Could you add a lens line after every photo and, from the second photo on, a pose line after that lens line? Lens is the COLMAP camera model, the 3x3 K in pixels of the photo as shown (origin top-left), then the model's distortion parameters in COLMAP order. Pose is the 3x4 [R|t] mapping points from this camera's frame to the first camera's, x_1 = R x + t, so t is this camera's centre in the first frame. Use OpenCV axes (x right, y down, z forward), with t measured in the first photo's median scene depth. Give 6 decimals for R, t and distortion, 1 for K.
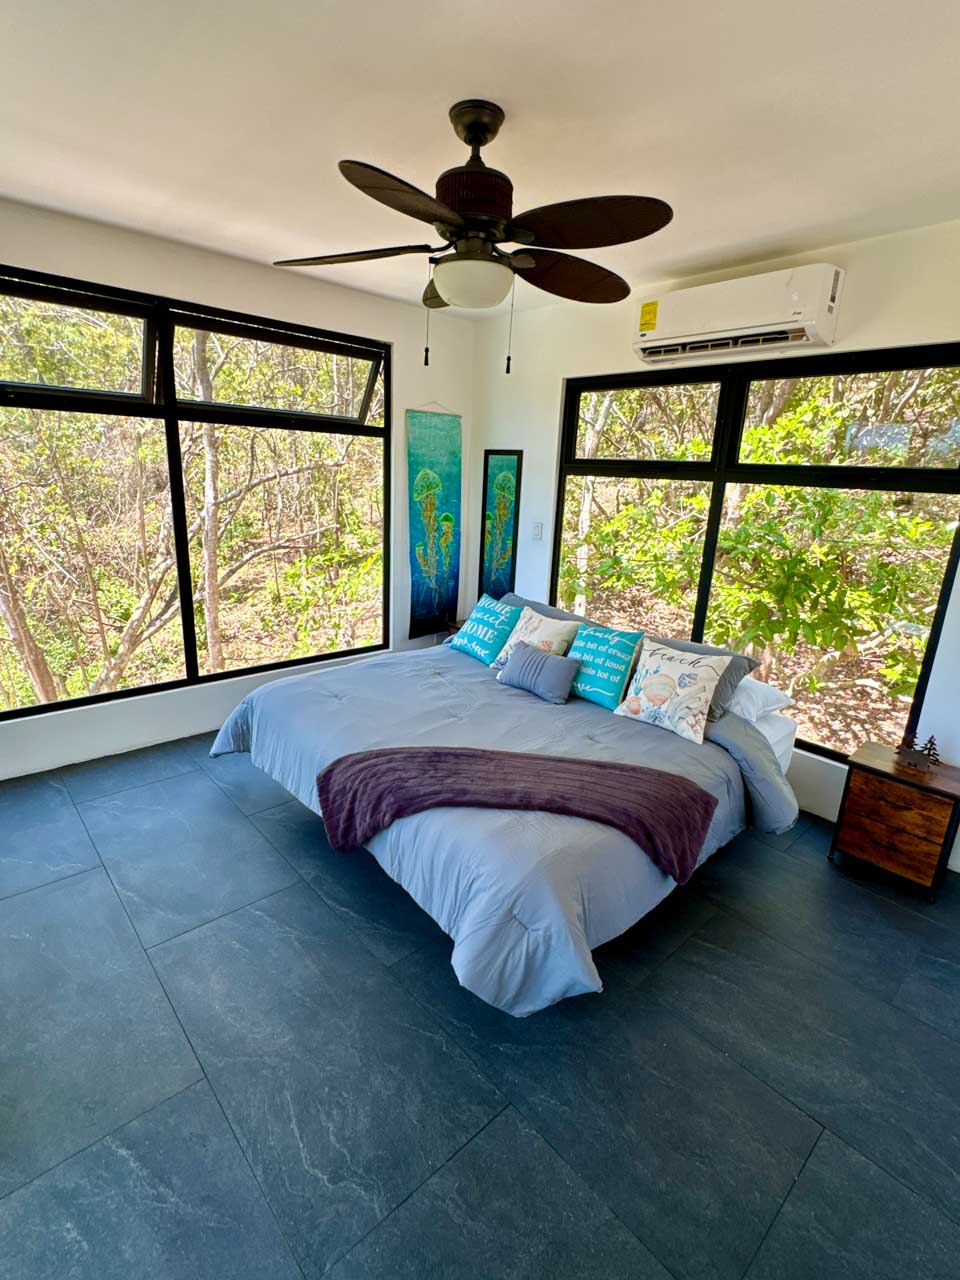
lens RADIAL K [[606.6, 0, 480.0], [0, 606.6, 640.0], [0, 0, 1]] dist [0.003484, 0.000141]
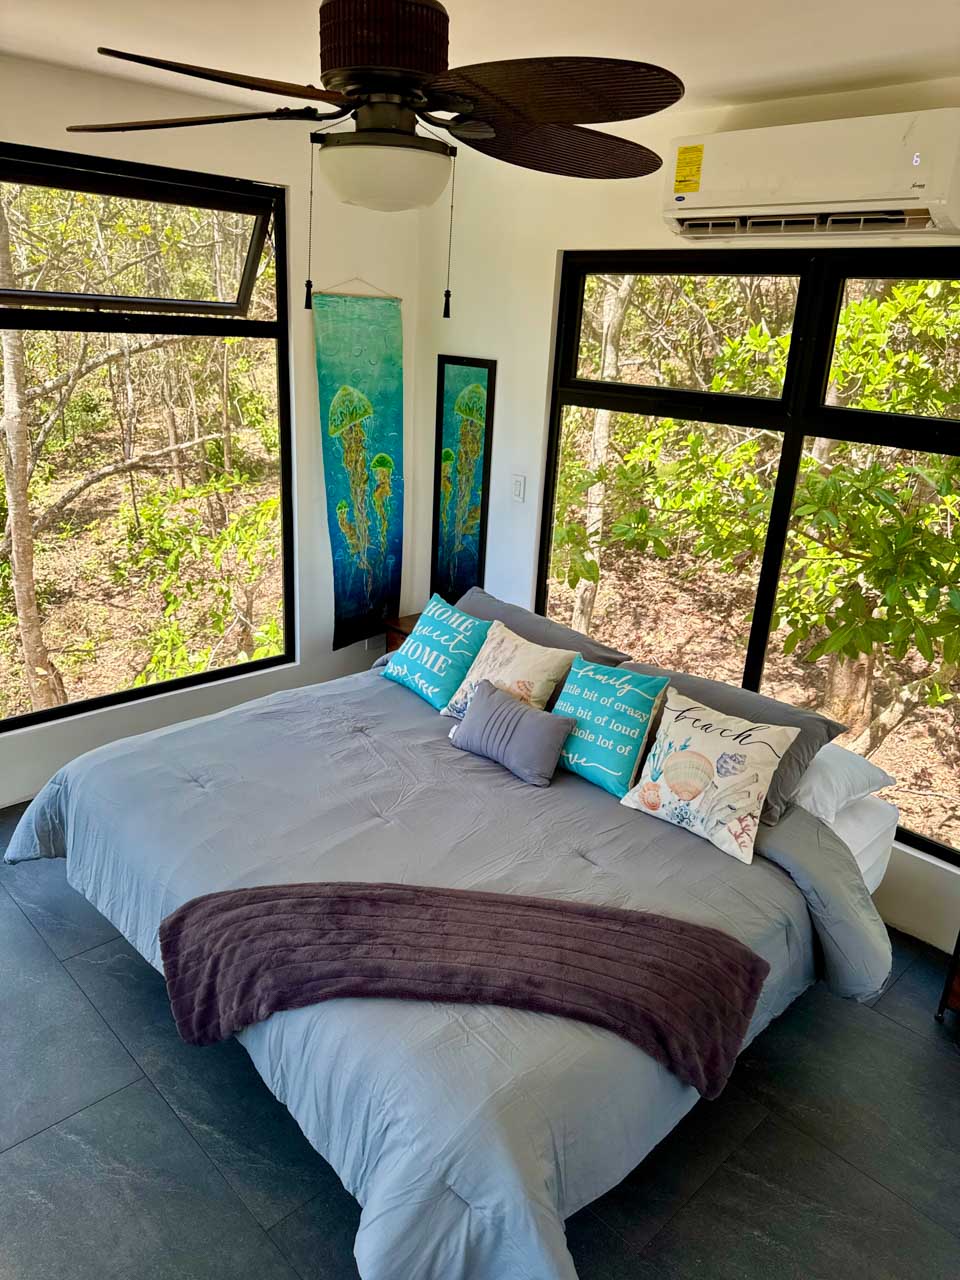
lens RADIAL K [[897.5, 0, 480.0], [0, 897.5, 640.0], [0, 0, 1]] dist [0.098422, -0.136188]
pose [[0.999588, -0.000063, 0.028717, 0.040217], [-0.001984, 0.997455, 0.071275, -0.133722], [-0.028648, -0.071302, 0.997043, 0.036777]]
